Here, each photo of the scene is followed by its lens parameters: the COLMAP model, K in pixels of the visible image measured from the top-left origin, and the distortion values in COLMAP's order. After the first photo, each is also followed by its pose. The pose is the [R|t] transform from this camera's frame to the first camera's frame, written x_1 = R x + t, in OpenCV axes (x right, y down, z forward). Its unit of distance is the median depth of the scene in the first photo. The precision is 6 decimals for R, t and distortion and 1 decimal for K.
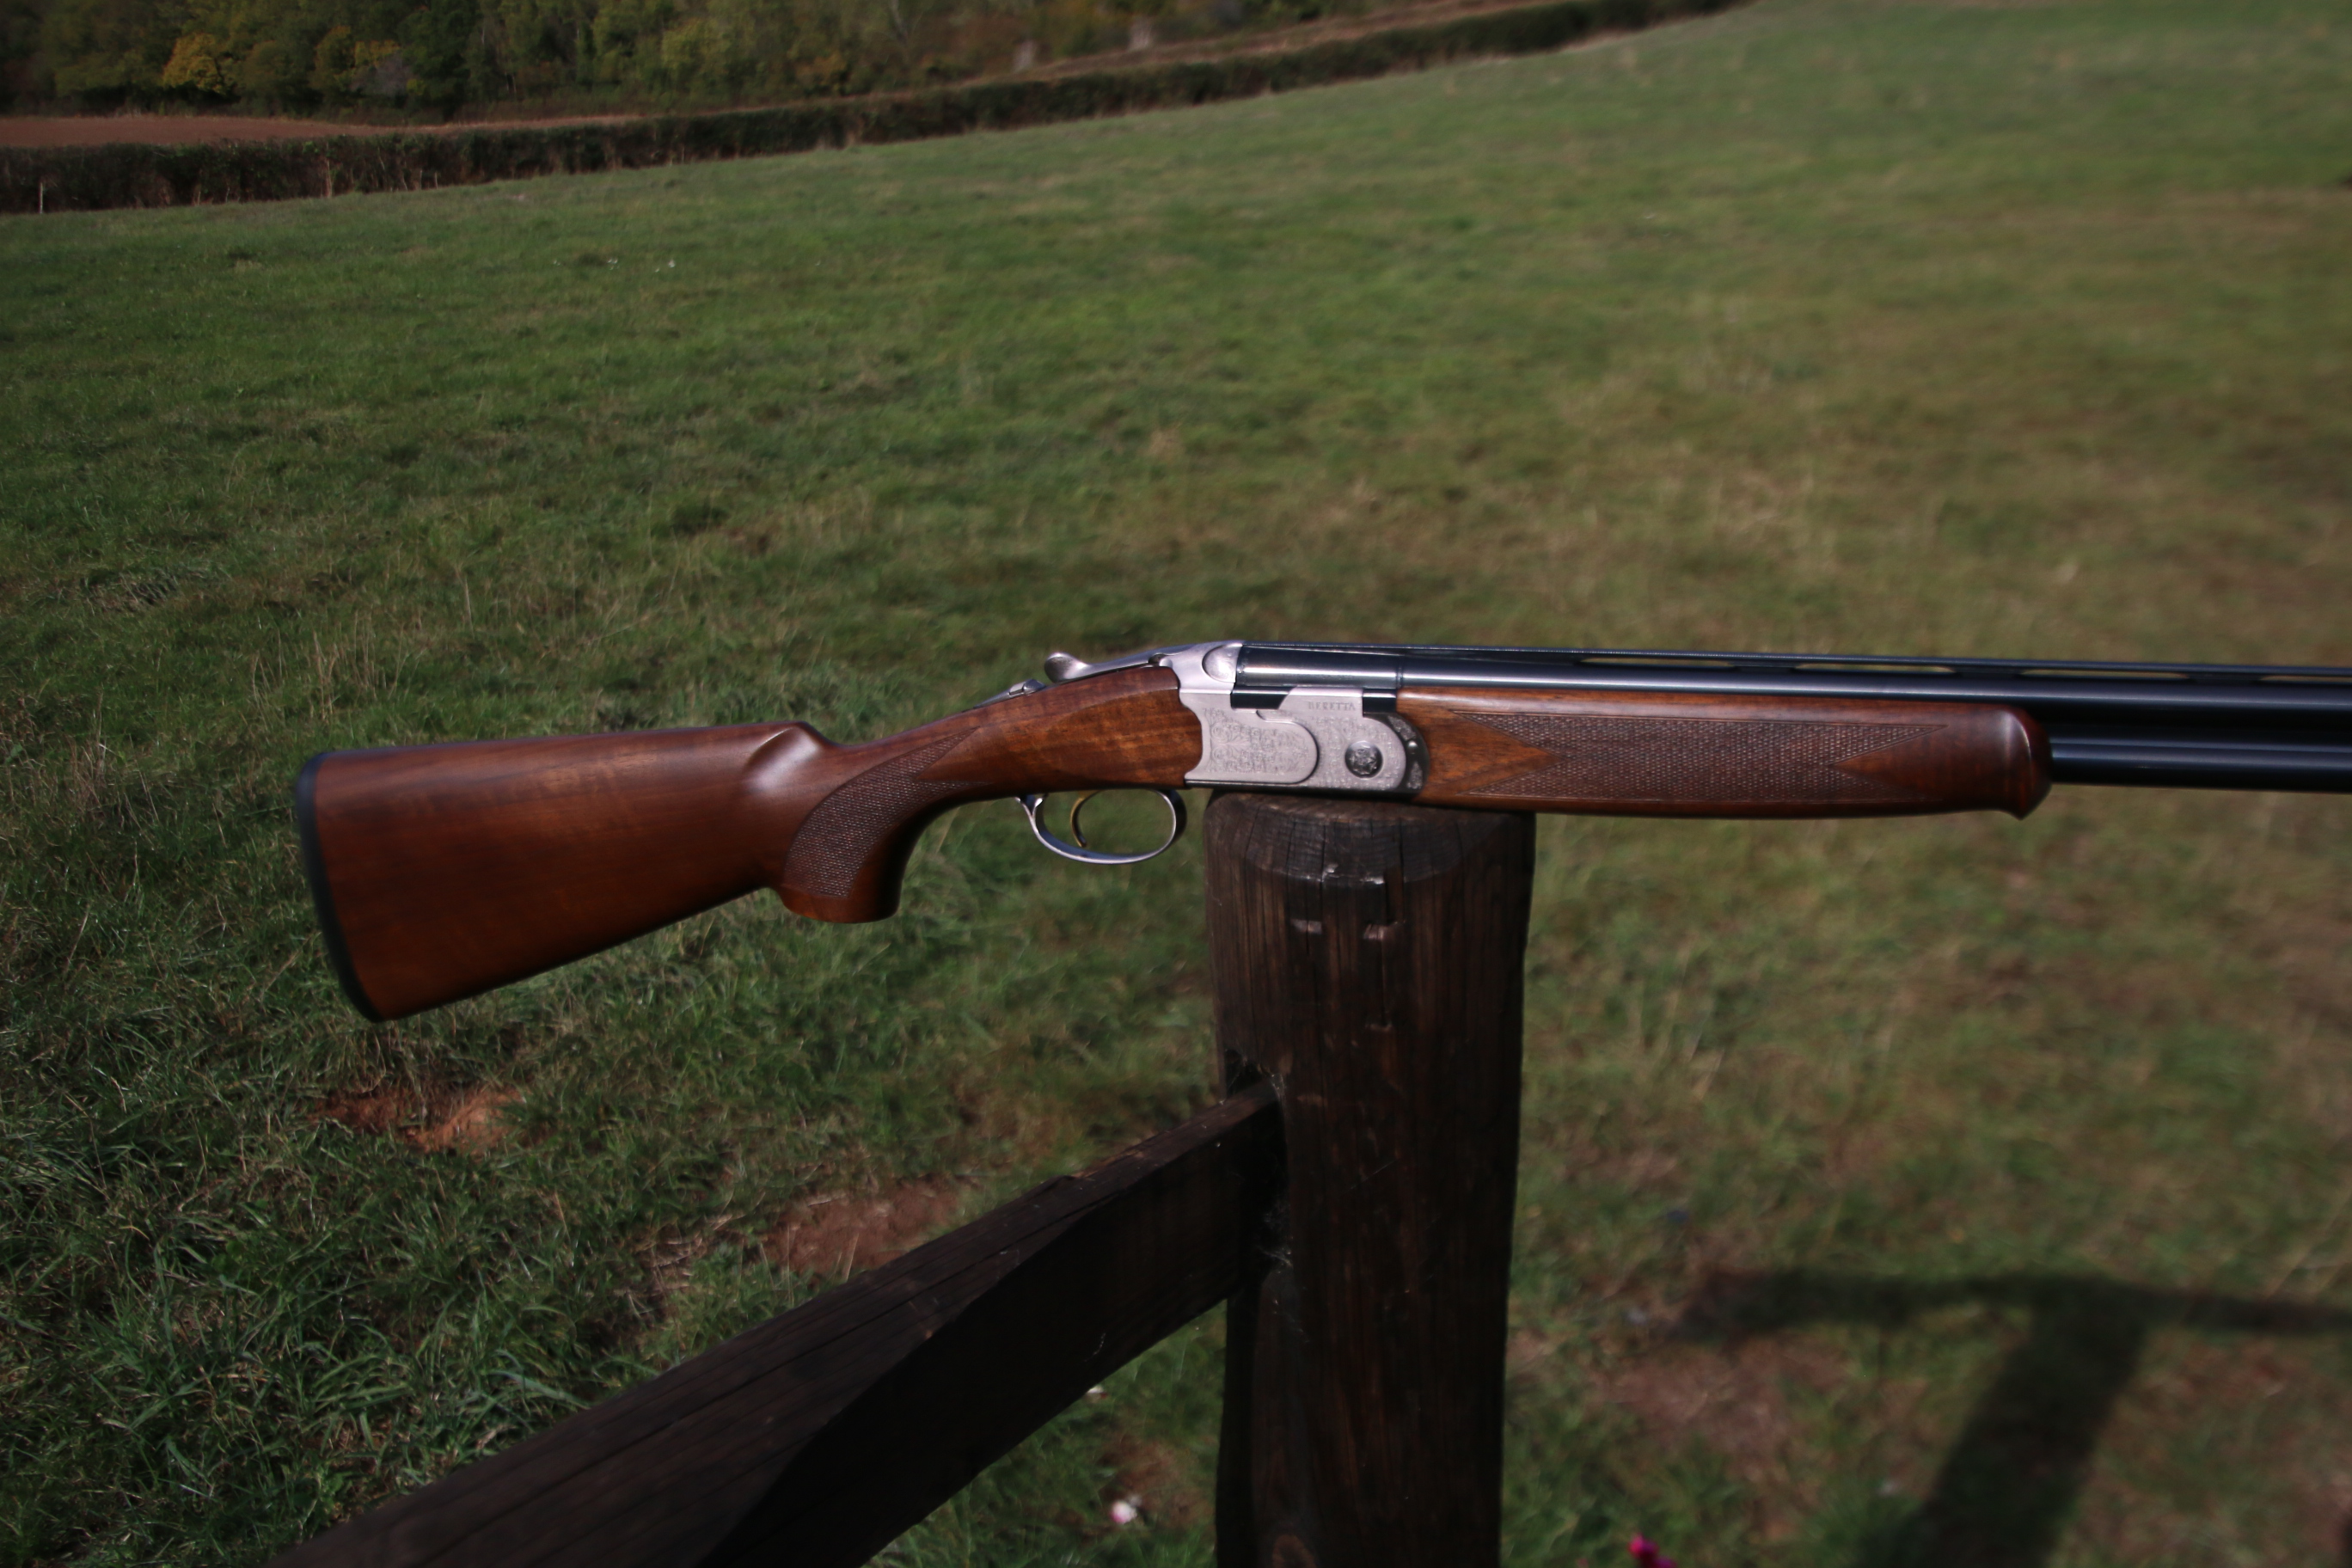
lens RADIAL K [[2022.1, 0, 1287.3], [0, 2022.1, 871.8], [0, 0, 1]] dist [-0.051443, 0.055780]
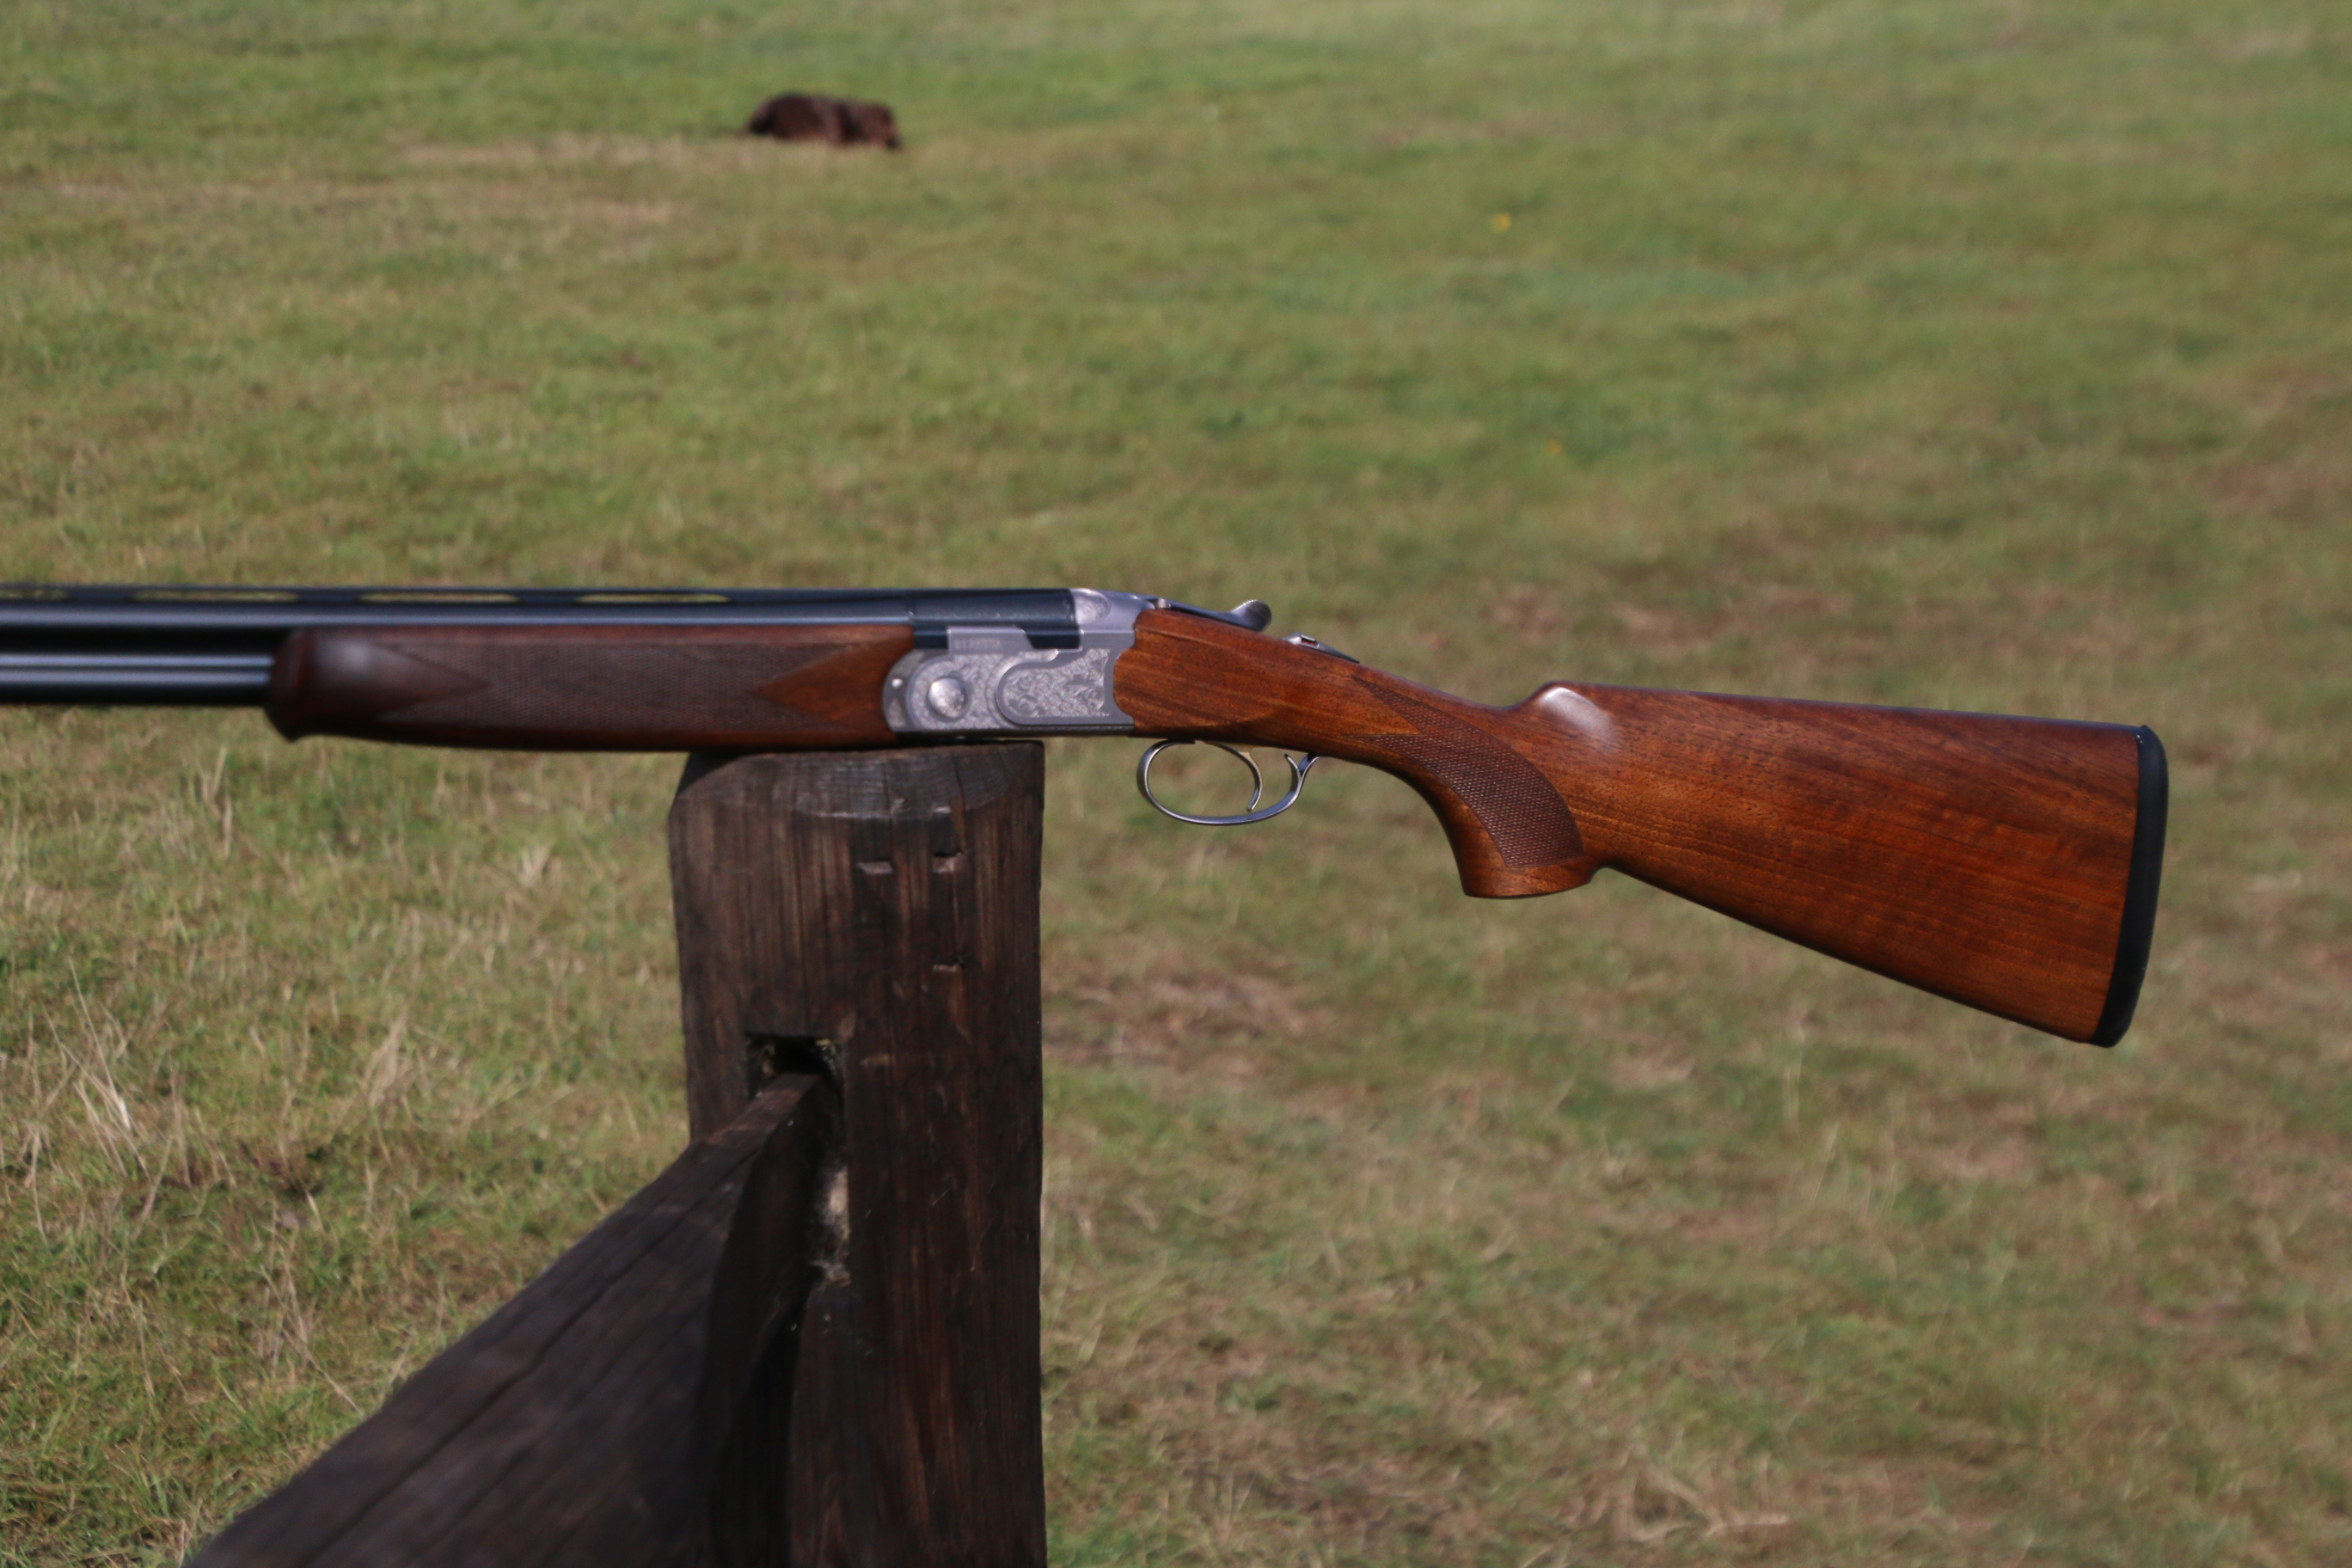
lens RADIAL K [[4836.0, 0, 1210.4], [0, 4836.0, 928.2], [0, 0, 1]] dist [0.529412, 0.000000]
pose [[0.840493, -0.085746, 0.534995, -0.132888], [0.174854, 0.977494, -0.118033, 0.043120], [-0.512834, 0.192752, 0.836569, -0.124832]]
